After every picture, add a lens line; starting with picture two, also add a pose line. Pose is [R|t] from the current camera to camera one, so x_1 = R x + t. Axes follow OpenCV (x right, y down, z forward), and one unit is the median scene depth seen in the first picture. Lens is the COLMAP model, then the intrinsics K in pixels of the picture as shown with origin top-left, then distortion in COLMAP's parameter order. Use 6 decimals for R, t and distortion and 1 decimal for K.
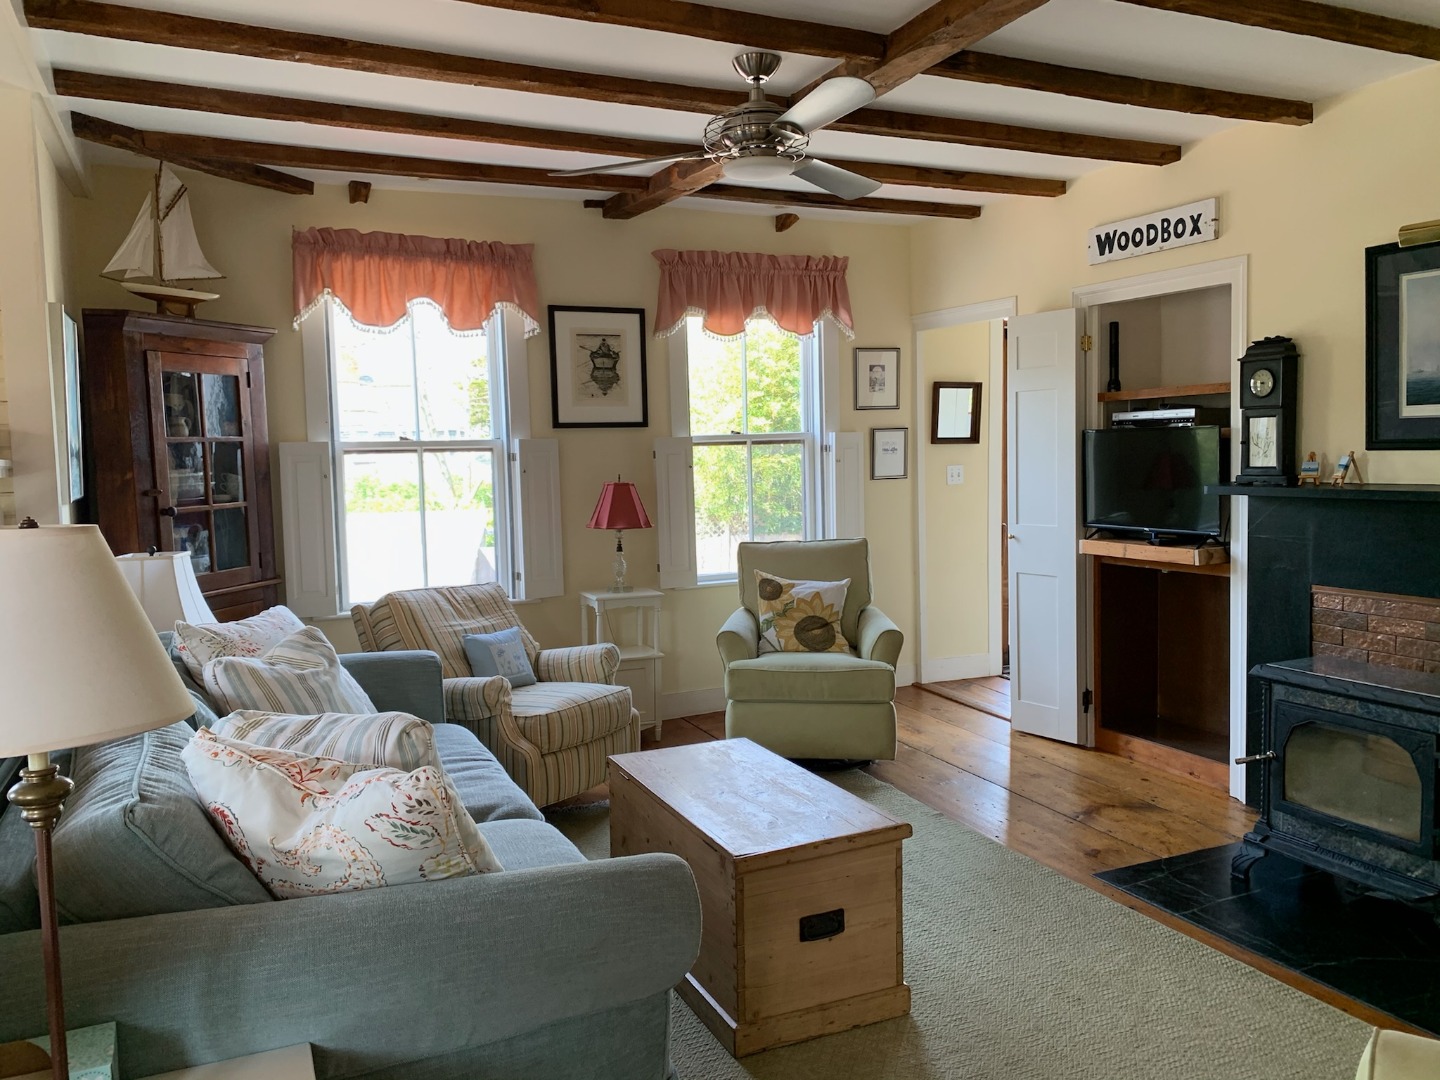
lens RADIAL K [[1105.3, 0, 725.0], [0, 1105.3, 529.9], [0, 0, 1]] dist [0.049042, -0.047658]
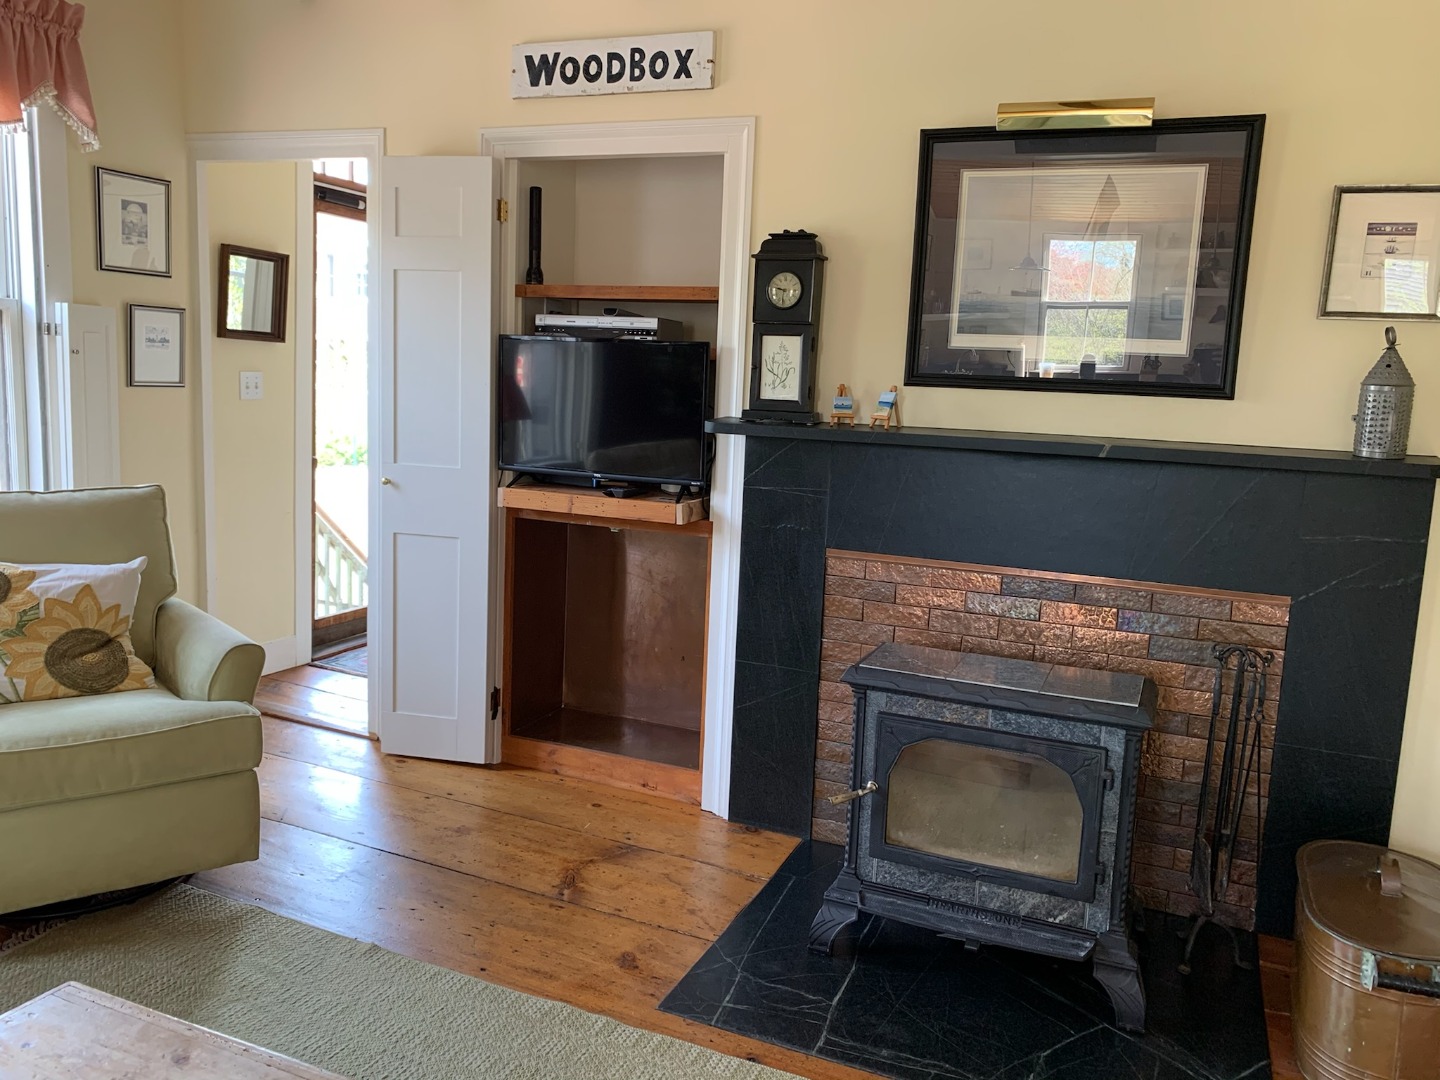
lens RADIAL K [[1105.3, 0, 725.0], [0, 1105.3, 529.9], [0, 0, 1]] dist [0.049042, -0.047658]
pose [[0.739907, -0.034497, 0.671824, -0.058152], [-0.013565, 0.997716, 0.066171, -0.013819], [-0.672572, -0.058074, 0.737749, 0.385896]]
